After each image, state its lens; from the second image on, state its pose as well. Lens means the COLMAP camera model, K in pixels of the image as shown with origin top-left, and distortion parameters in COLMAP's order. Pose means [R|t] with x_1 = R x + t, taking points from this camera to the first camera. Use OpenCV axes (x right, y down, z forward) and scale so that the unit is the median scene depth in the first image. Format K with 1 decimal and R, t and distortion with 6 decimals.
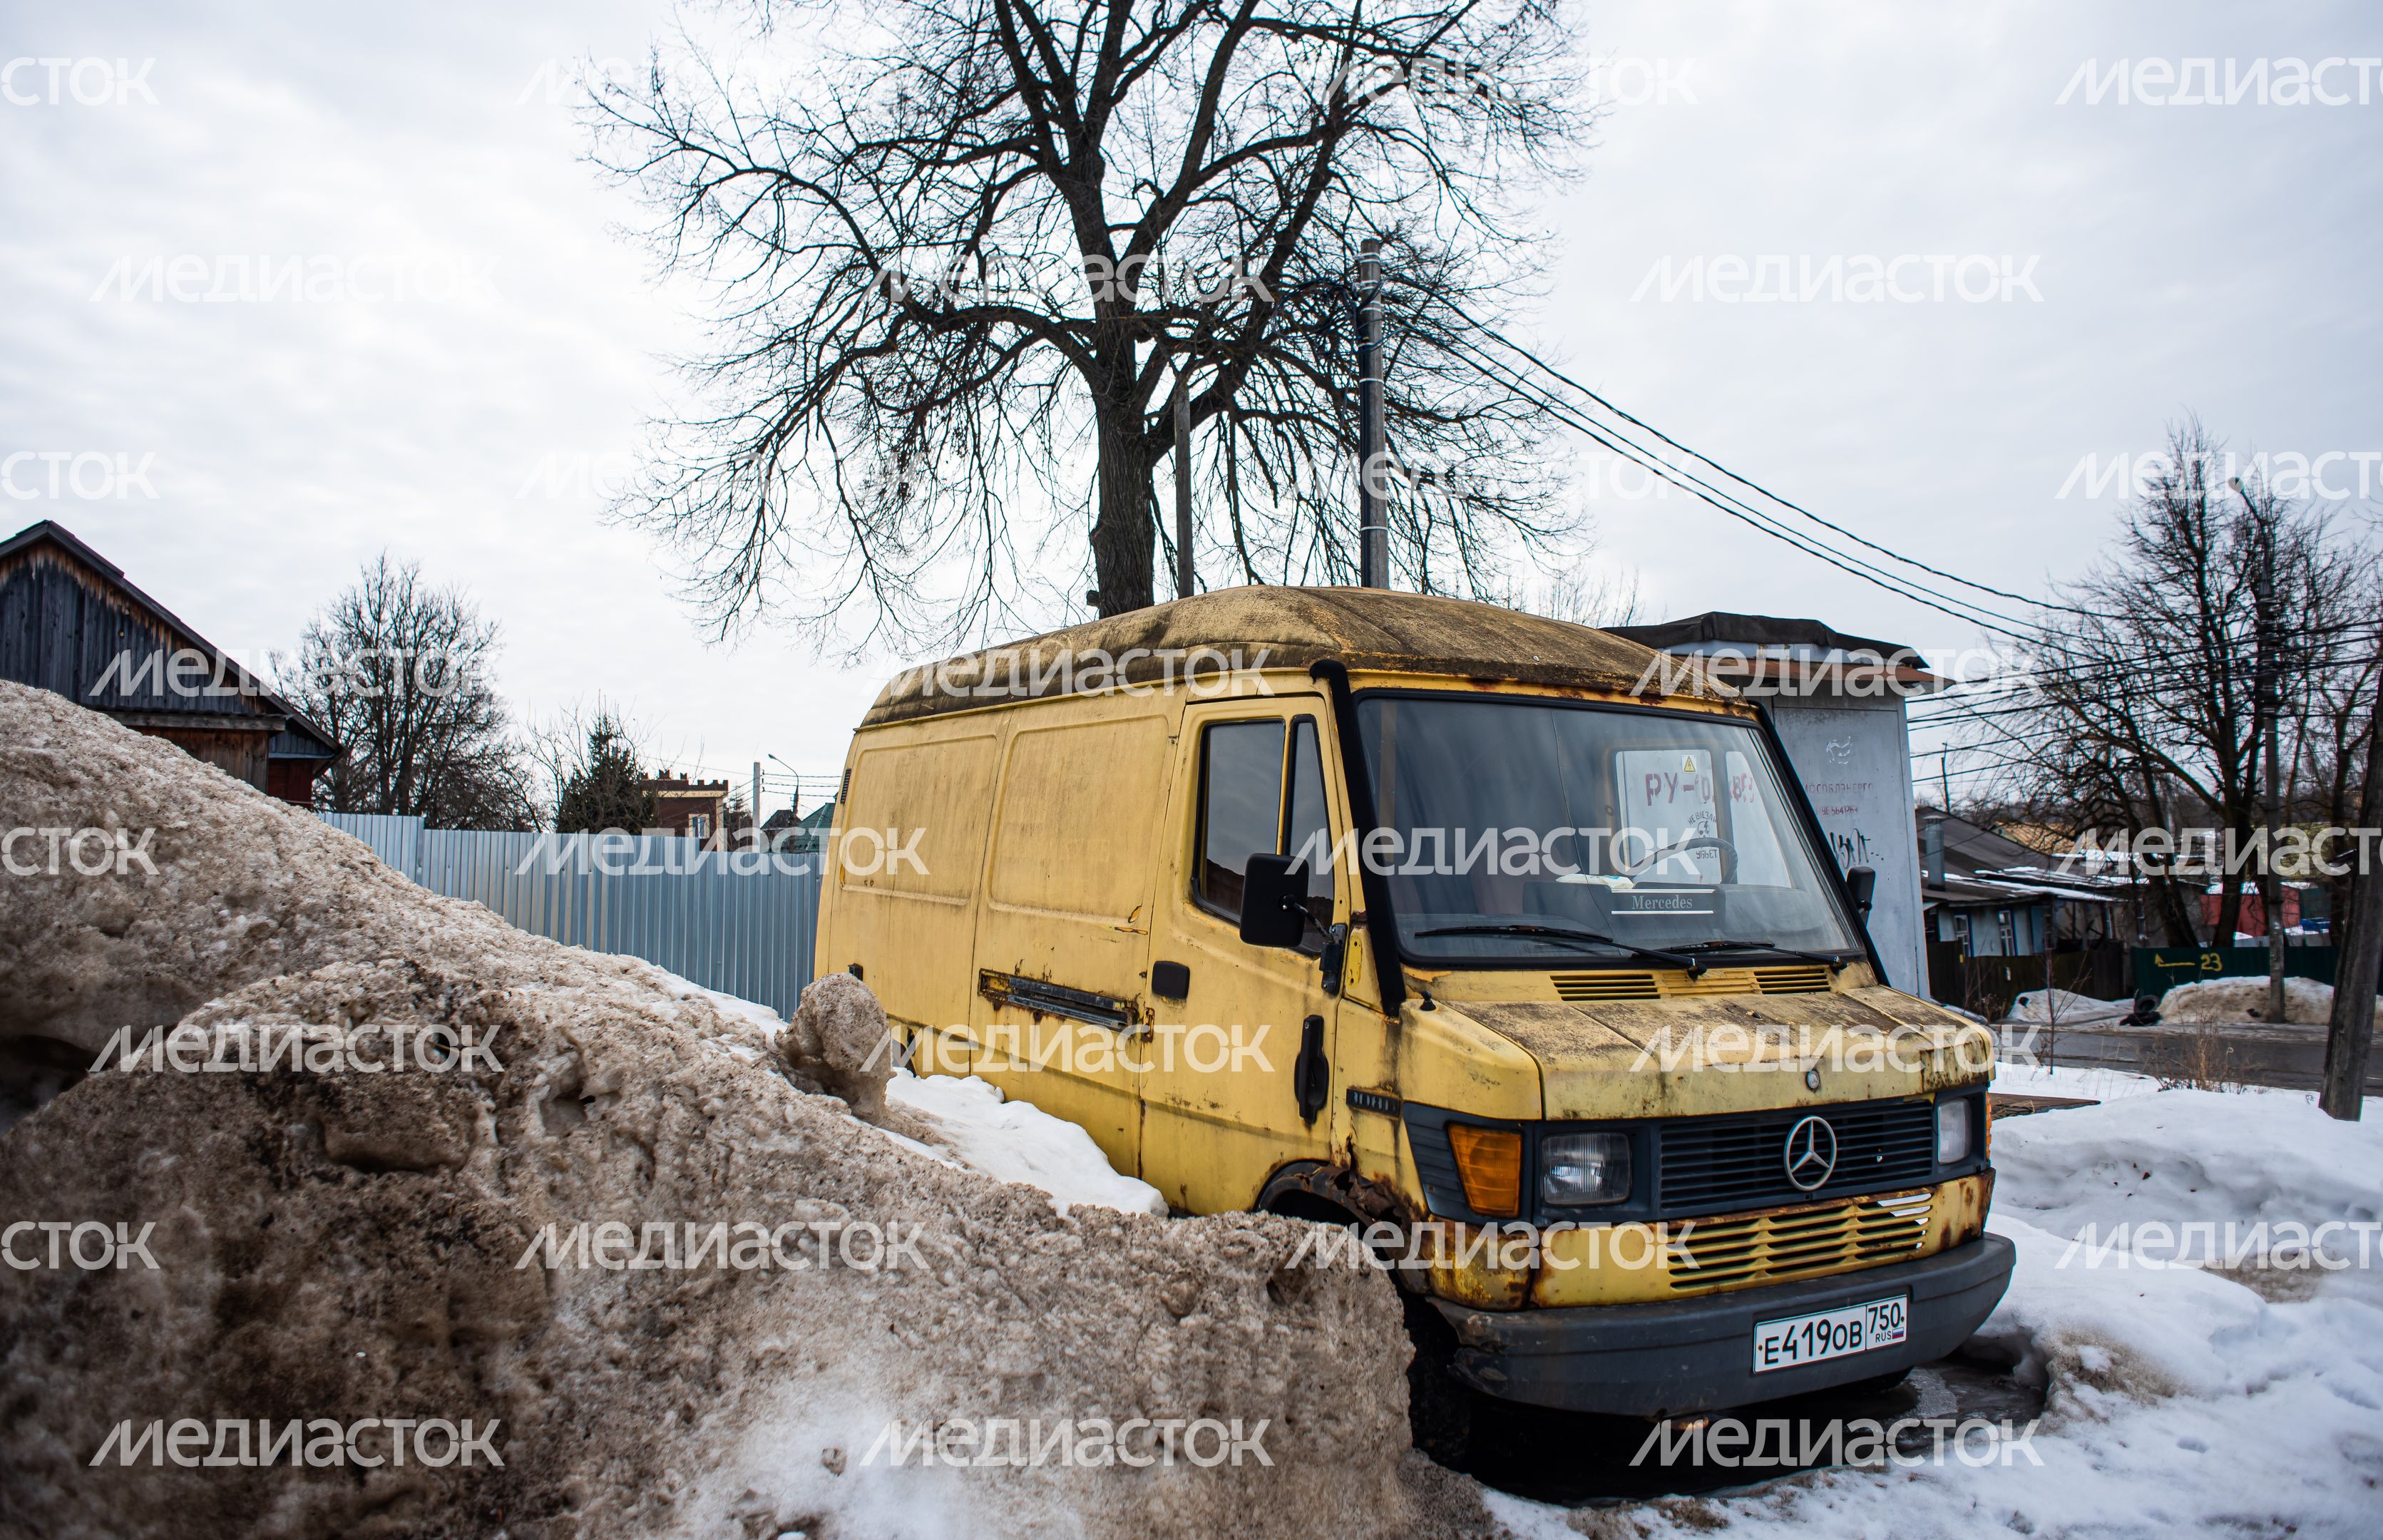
lens RADIAL K [[1629.2, 0, 1191.7], [0, 1629.2, 727.2], [0, 0, 1]] dist [-0.078230, 0.069358]
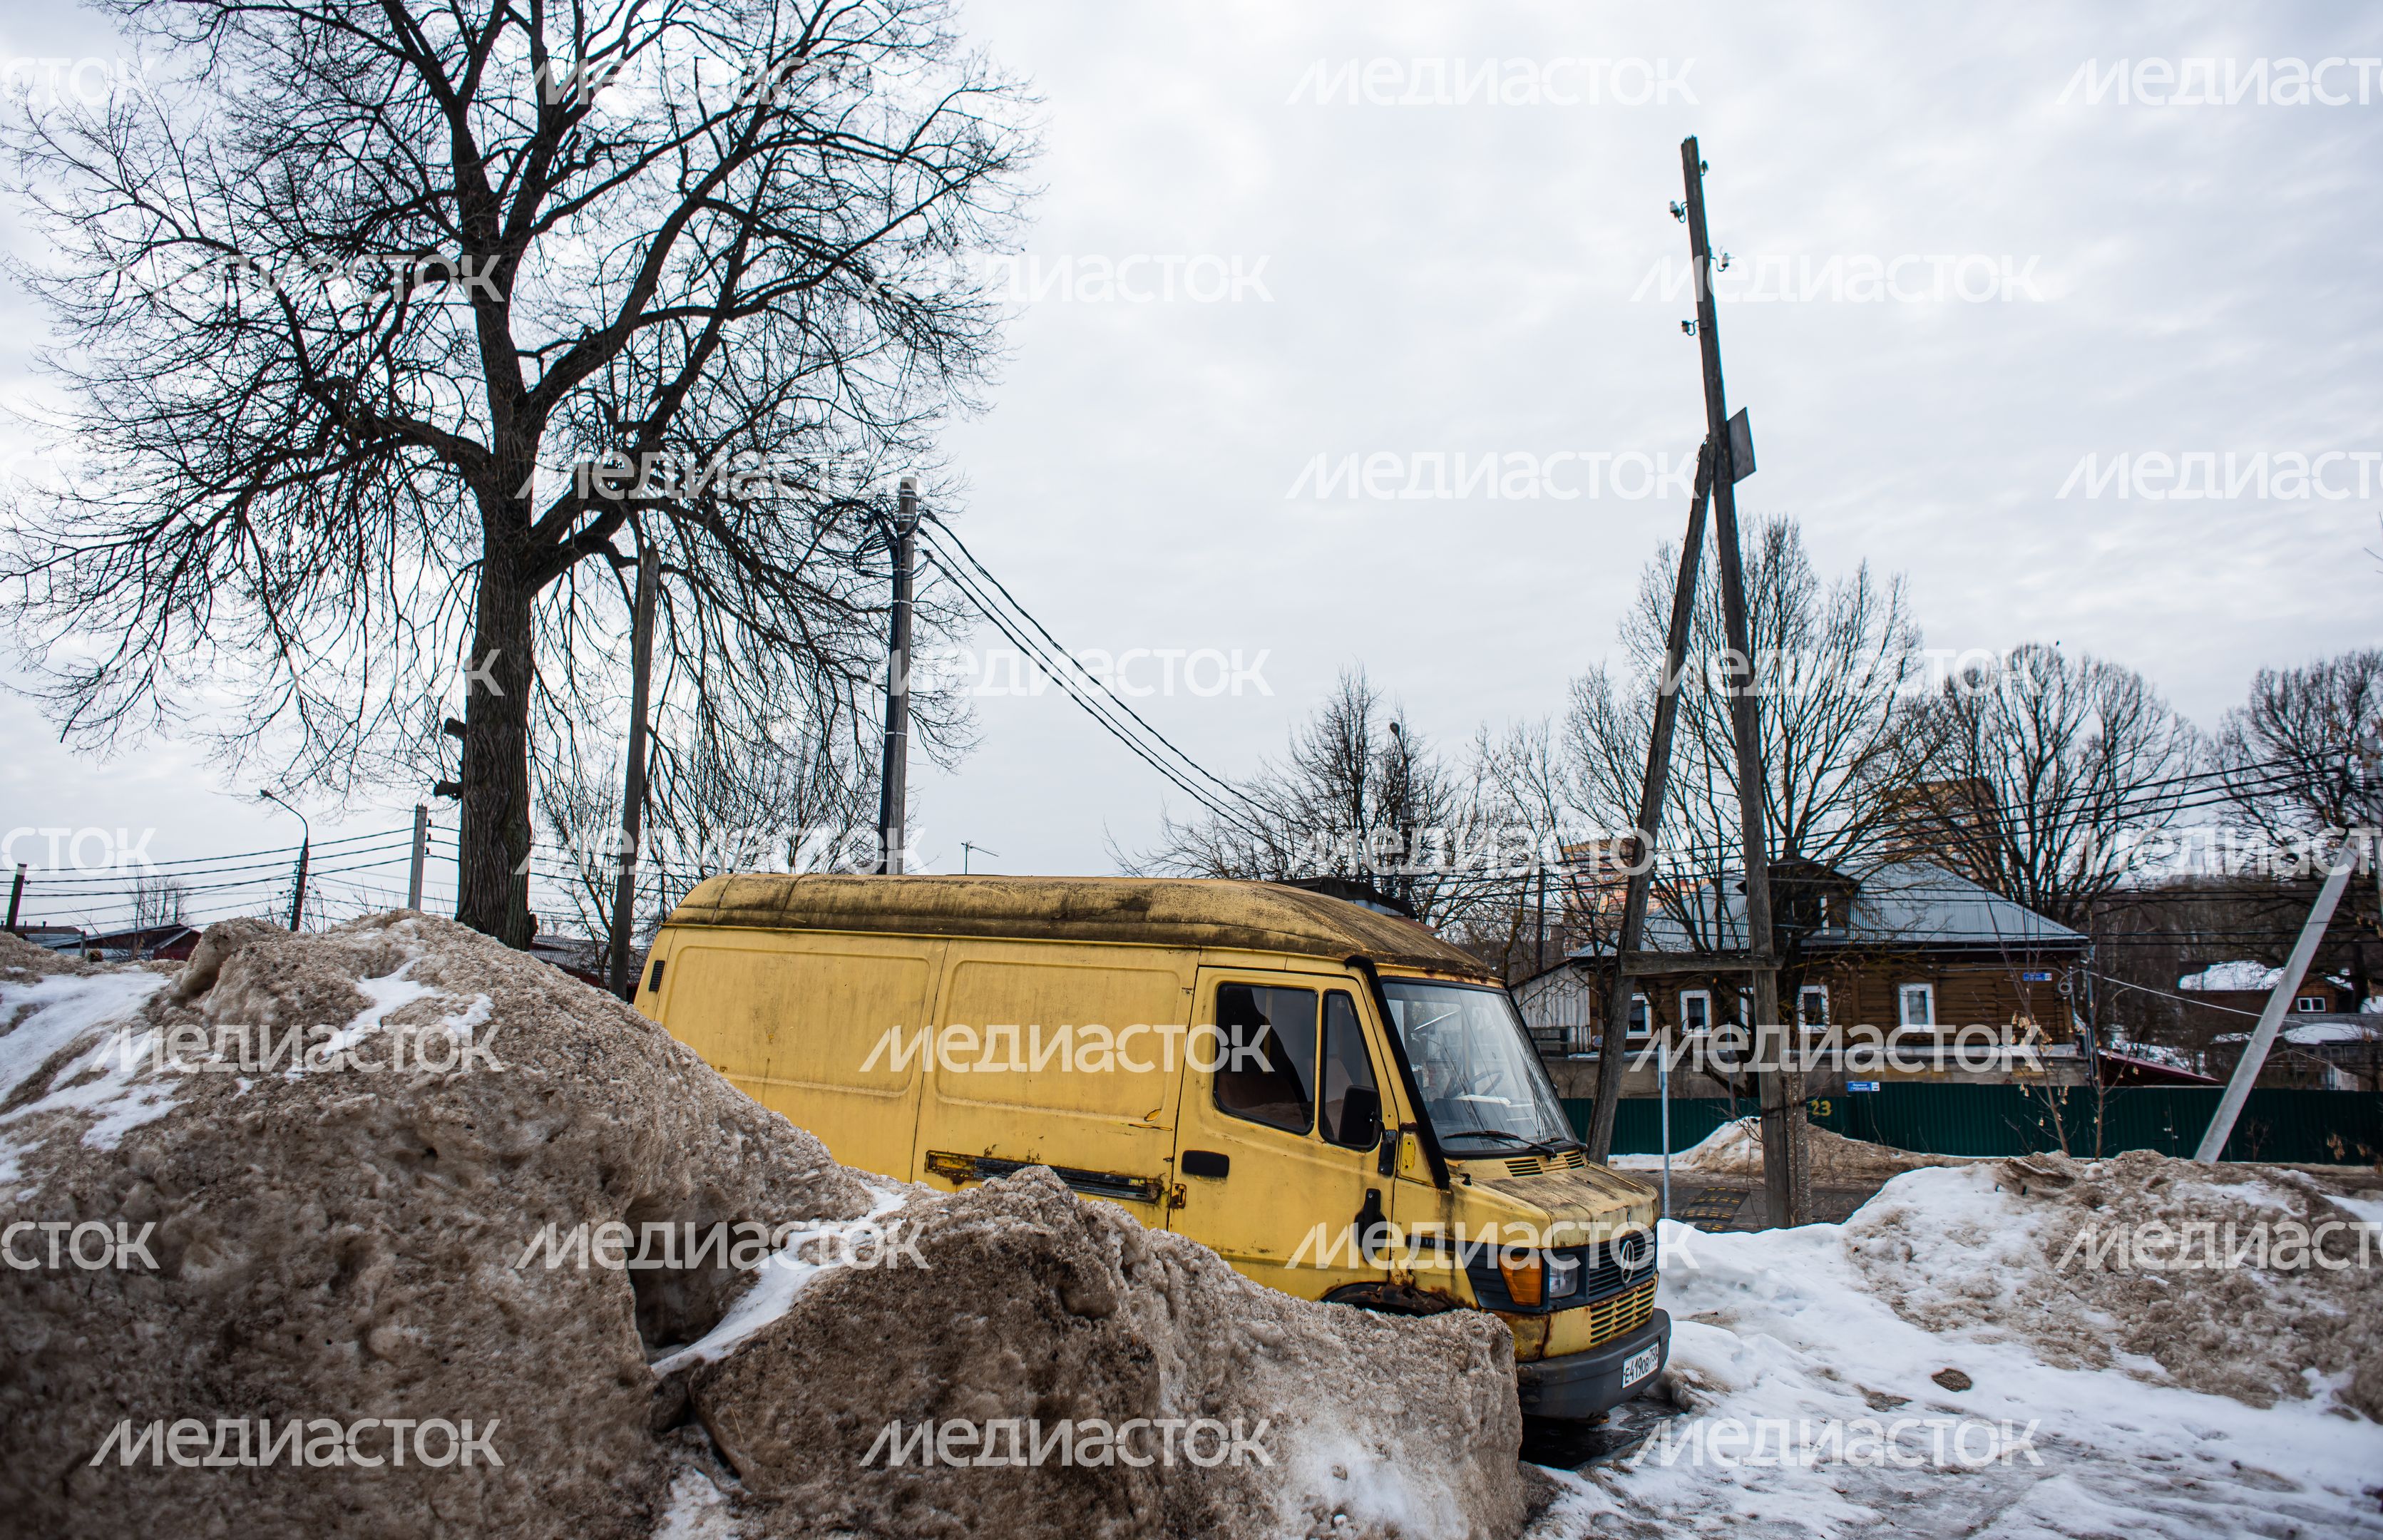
lens RADIAL K [[1721.5, 0, 1135.3], [0, 1721.5, 721.6], [0, 0, 1]] dist [-0.081723, 0.091383]
pose [[0.858885, 0.109510, 0.500324, -1.046092], [-0.074998, 0.993235, -0.088652, -0.113046], [-0.506647, 0.038619, 0.861288, -0.342449]]
